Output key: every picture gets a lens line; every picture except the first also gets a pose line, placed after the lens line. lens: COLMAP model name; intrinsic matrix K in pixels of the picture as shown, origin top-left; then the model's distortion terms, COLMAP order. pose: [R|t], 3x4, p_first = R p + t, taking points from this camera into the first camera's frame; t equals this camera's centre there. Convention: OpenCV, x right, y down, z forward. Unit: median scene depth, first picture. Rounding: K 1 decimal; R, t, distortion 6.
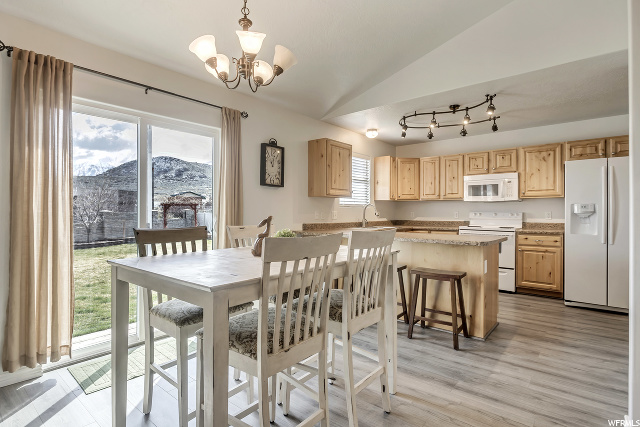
lens RADIAL K [[326.1, 0, 321.4], [0, 326.1, 213.0], [0, 0, 1]] dist [0.006861, -0.004796]
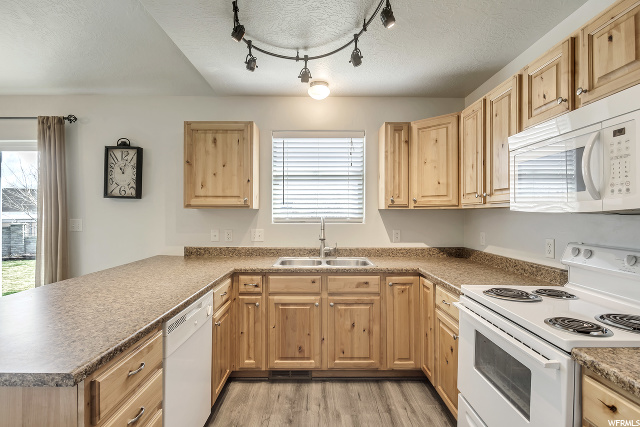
lens RADIAL K [[326.1, 0, 321.8], [0, 326.1, 213.1], [0, 0, 1]] dist [0.006861, -0.004796]
pose [[0.645141, -0.002090, -0.764060, 0.661676], [-0.004079, 0.999973, -0.006180, -0.036513], [0.764052, 0.007104, 0.645115, 0.733700]]
